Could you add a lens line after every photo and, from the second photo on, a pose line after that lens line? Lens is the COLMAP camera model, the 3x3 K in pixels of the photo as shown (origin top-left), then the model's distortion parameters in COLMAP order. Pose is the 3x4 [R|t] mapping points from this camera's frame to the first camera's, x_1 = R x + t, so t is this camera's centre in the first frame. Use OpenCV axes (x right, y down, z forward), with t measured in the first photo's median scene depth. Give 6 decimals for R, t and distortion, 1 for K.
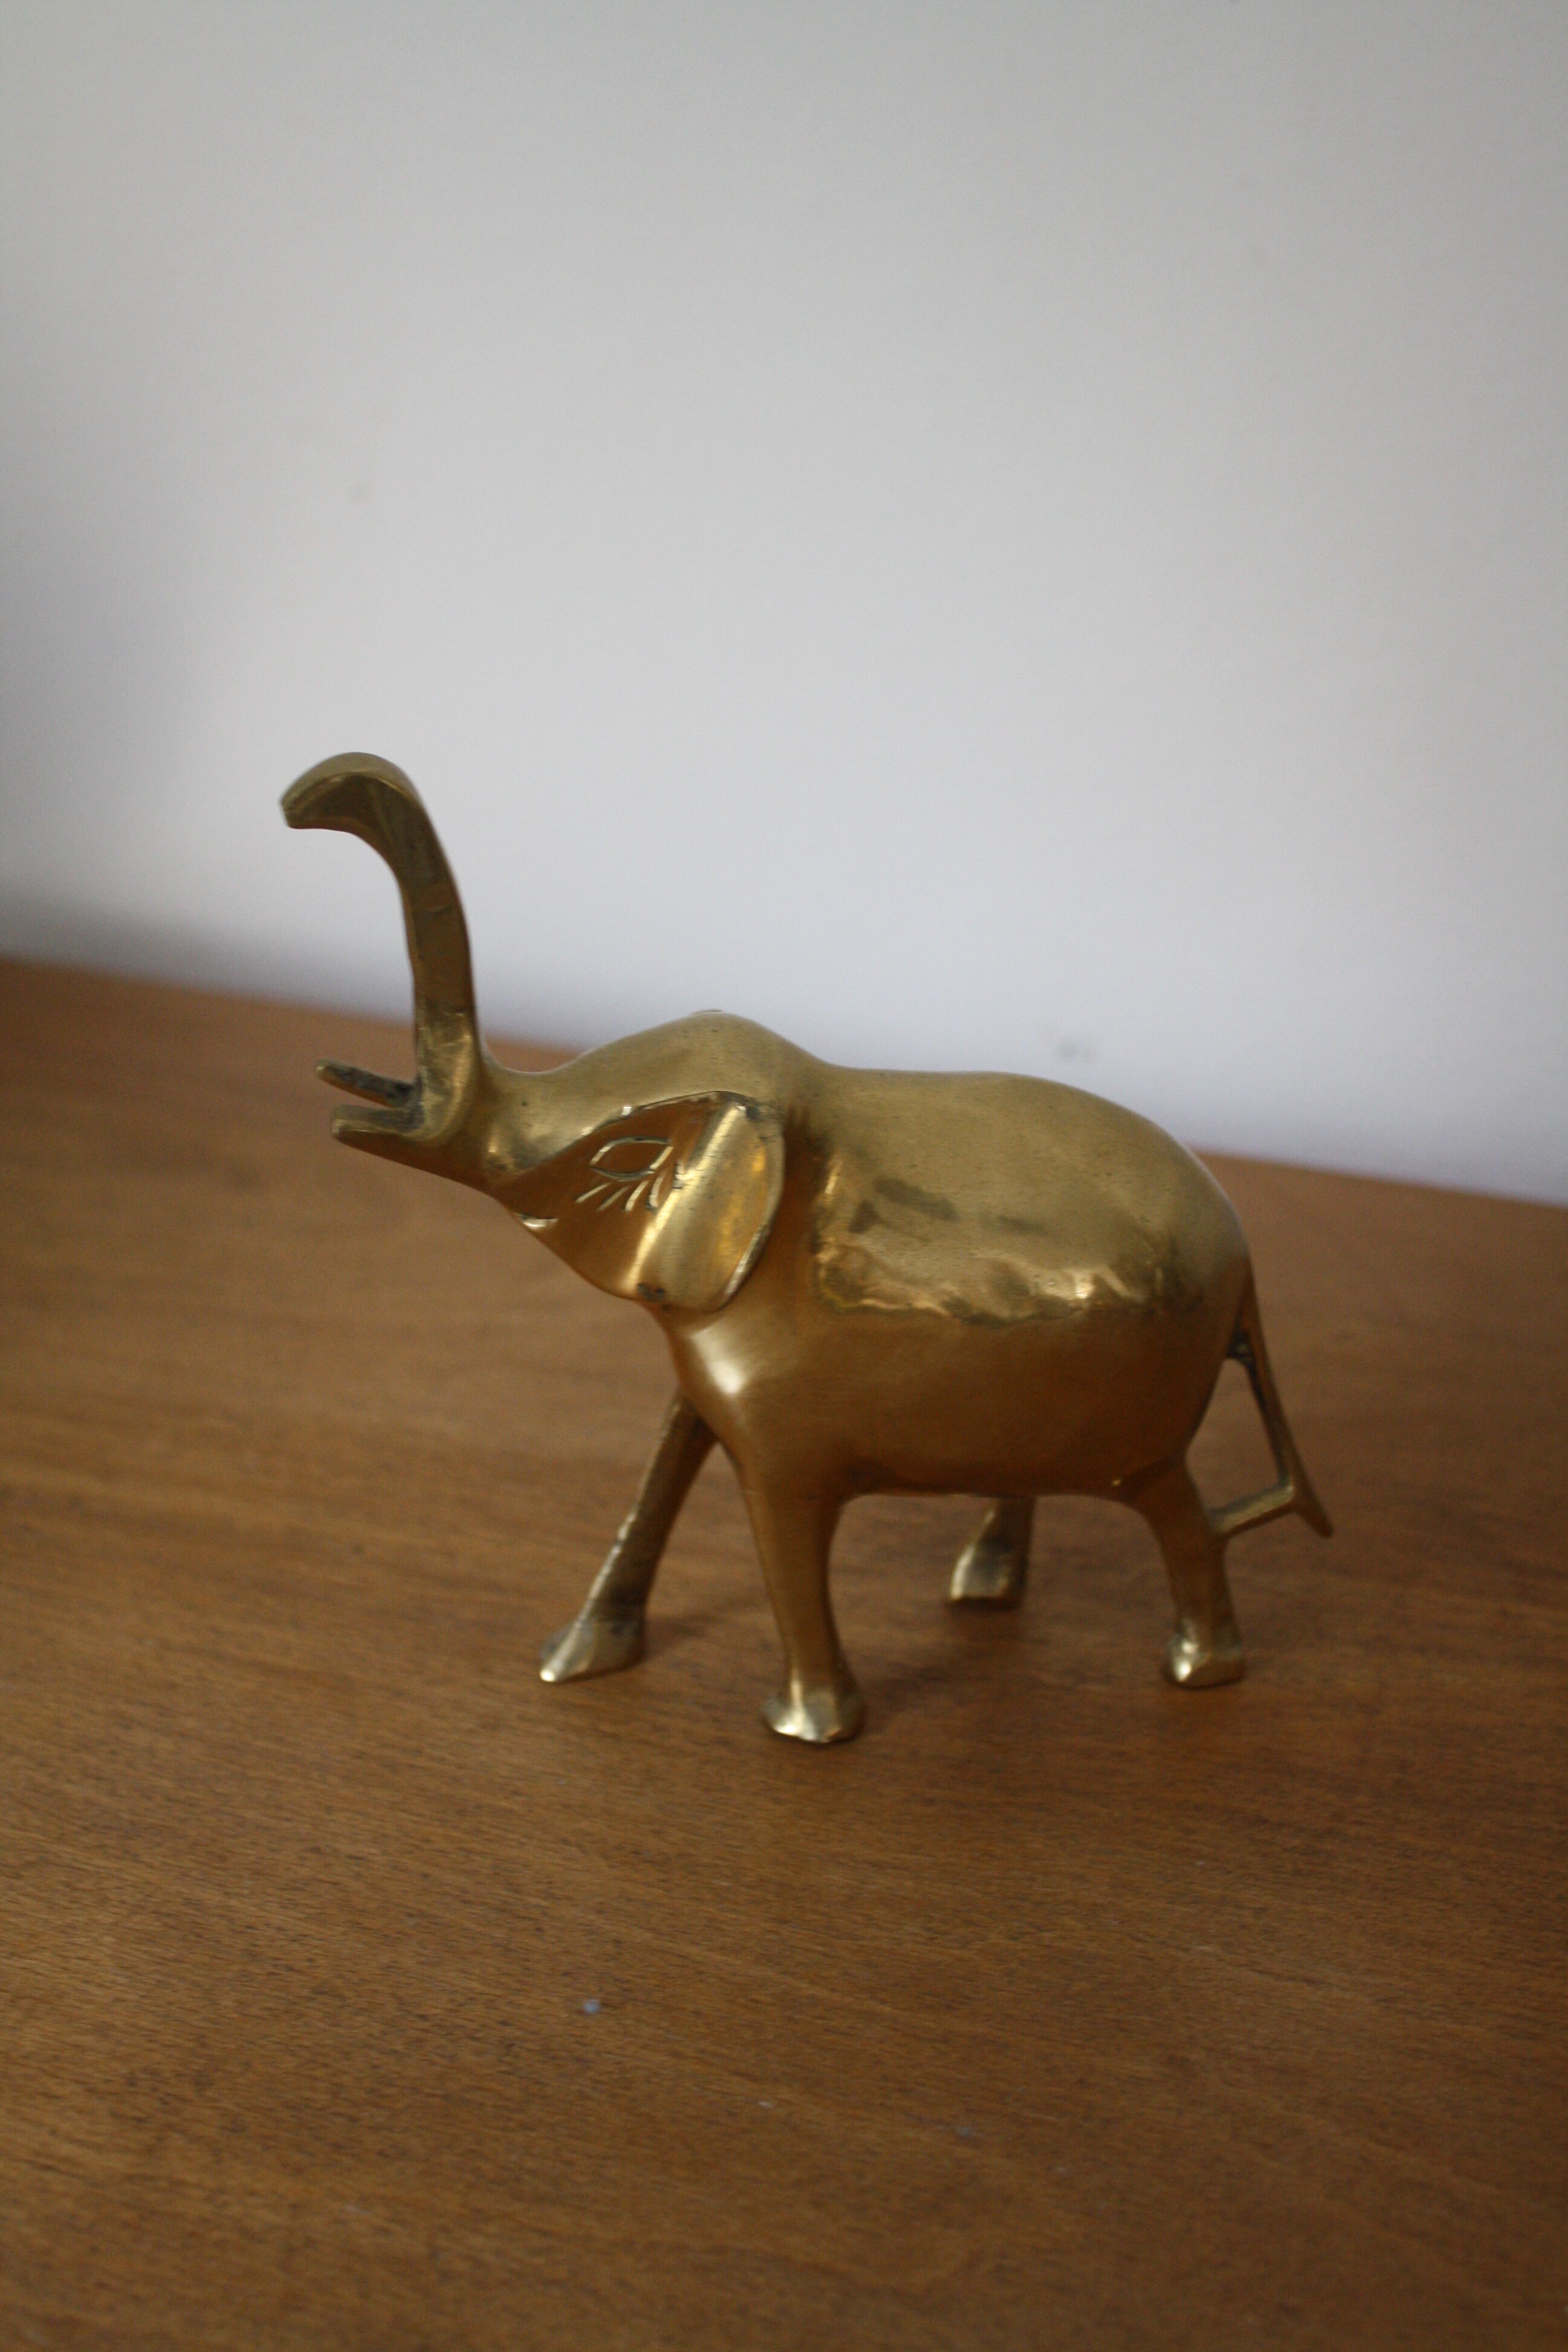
lens RADIAL K [[3174.7, 0, 730.7], [0, 3174.7, 1091.0], [0, 0, 1]] dist [-0.074240, 0.000000]
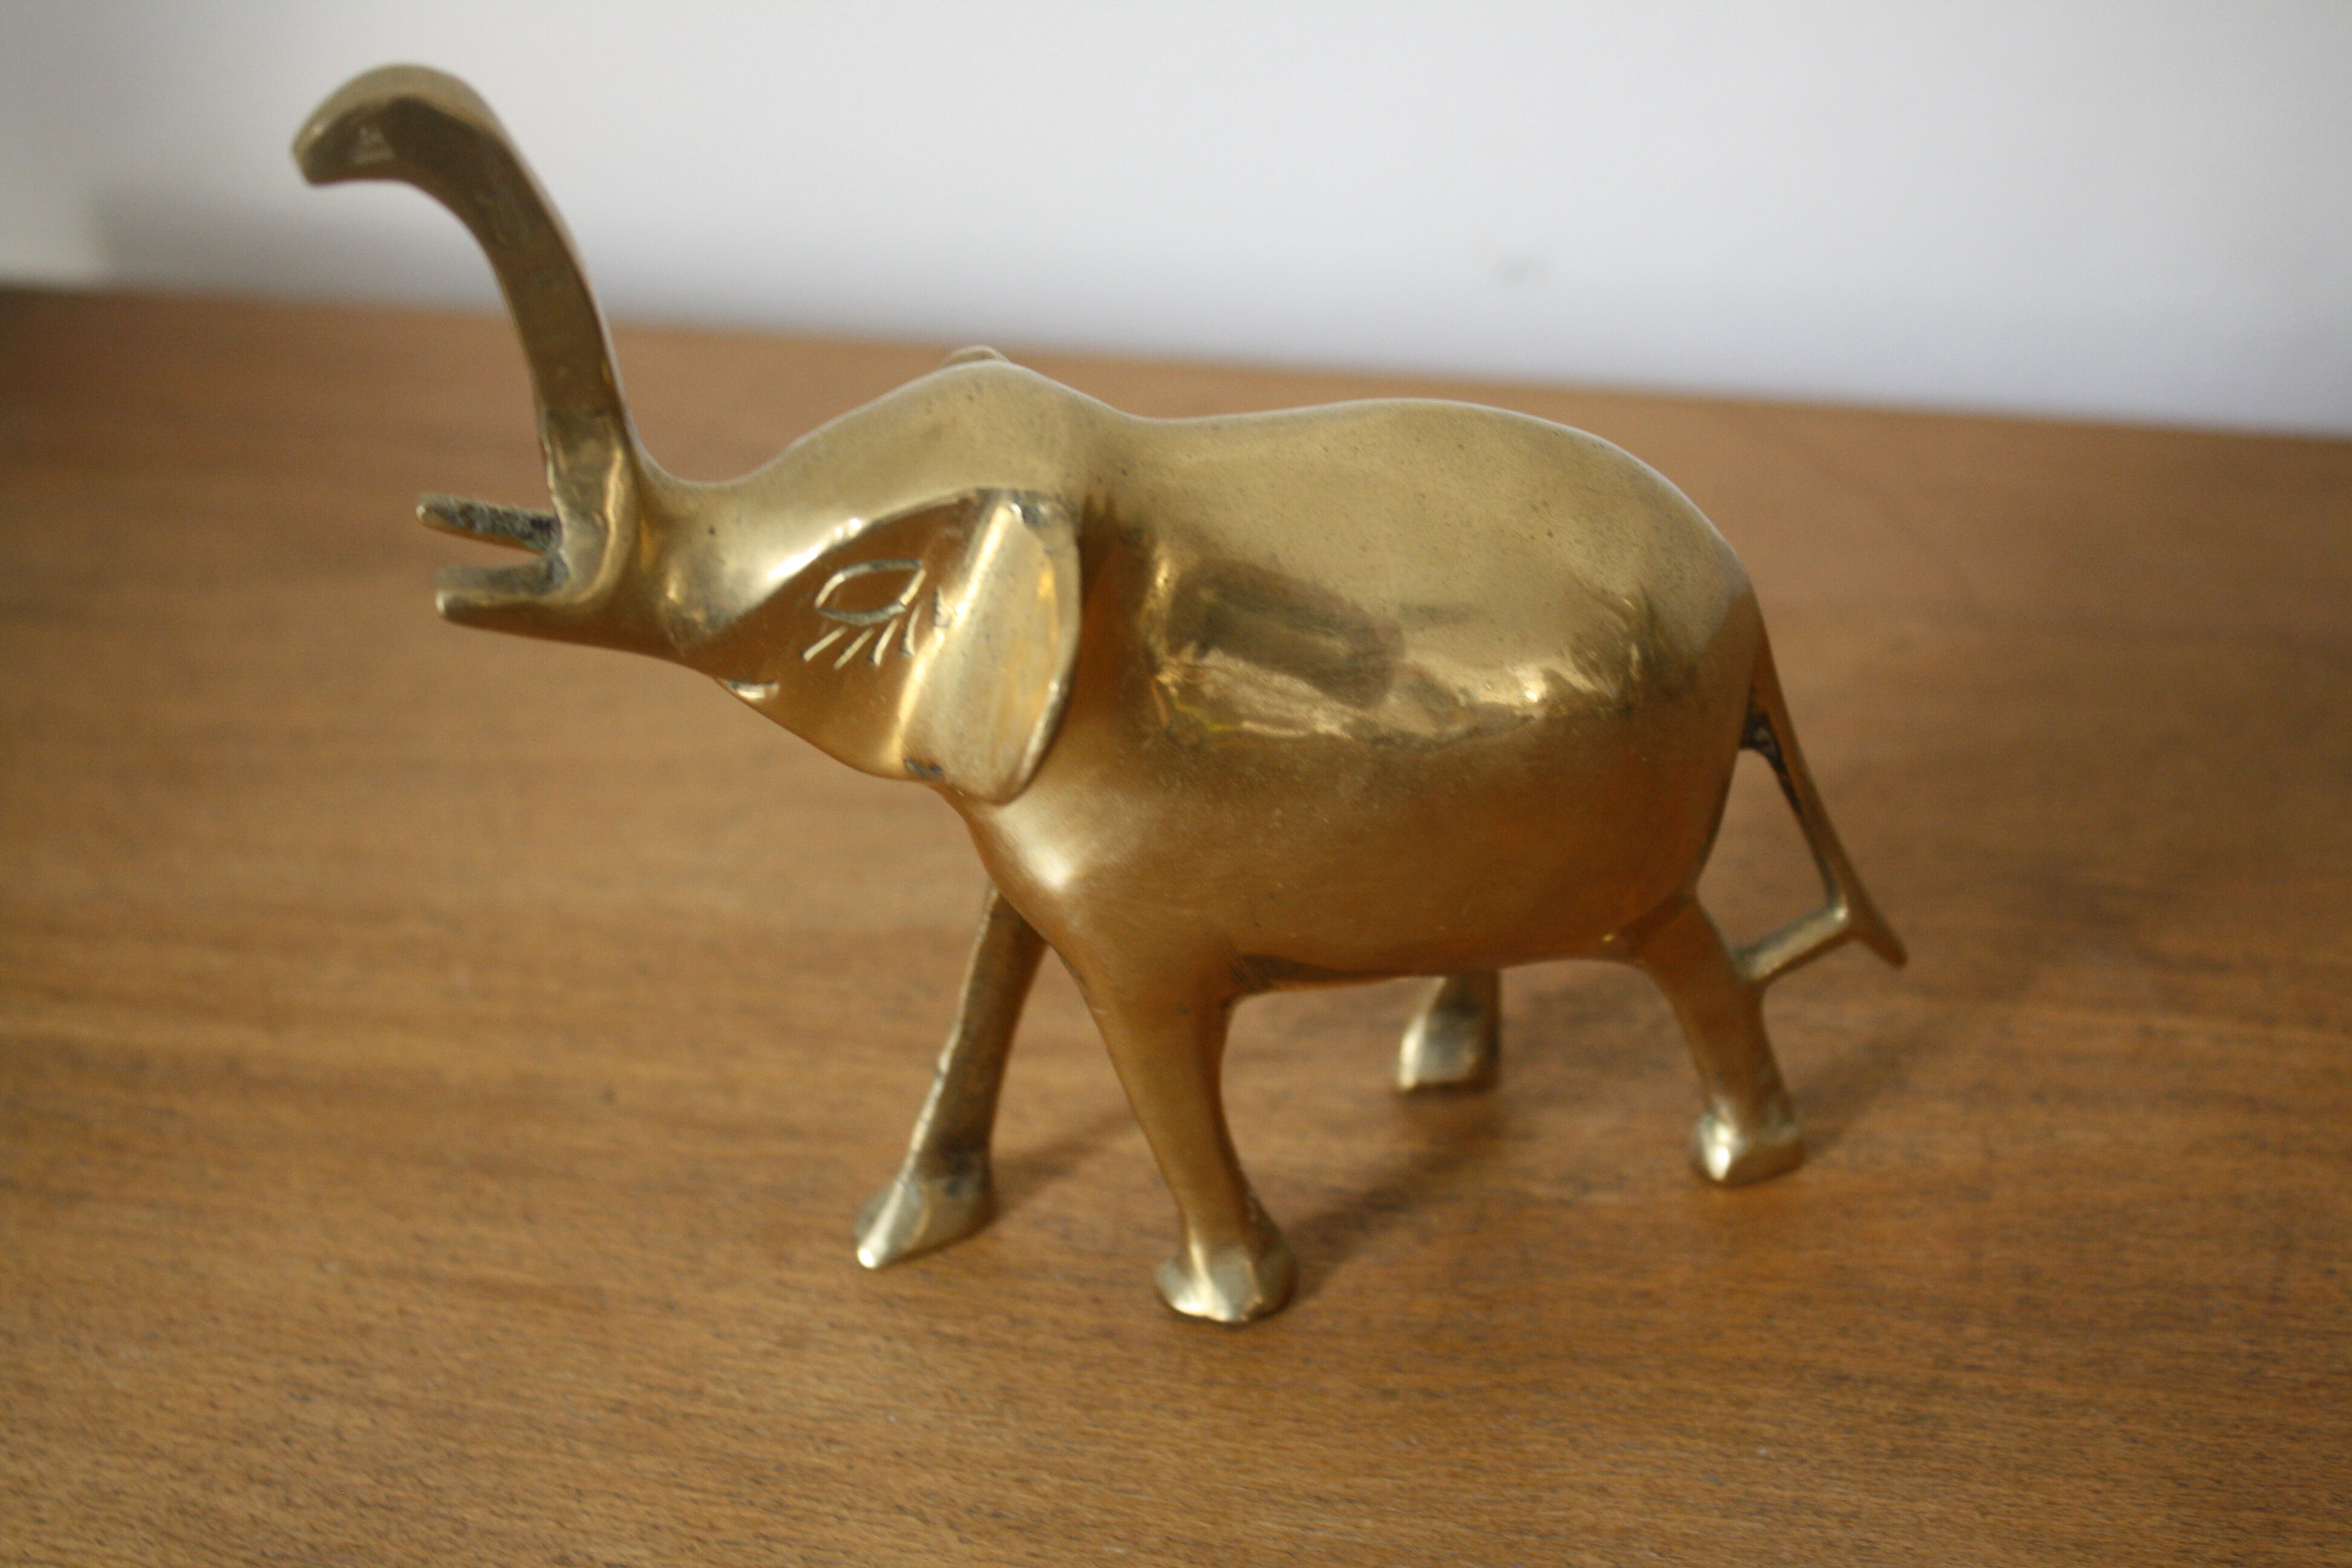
lens RADIAL K [[3575.3, 0, 1185.3], [0, 3575.3, 731.7], [0, 0, 1]] dist [-0.029814, 0.000000]
pose [[0.994386, -0.104735, -0.015078, 0.044199], [0.105815, 0.984255, 0.141580, -0.050317], [0.000012, -0.142381, 0.989812, 0.196990]]
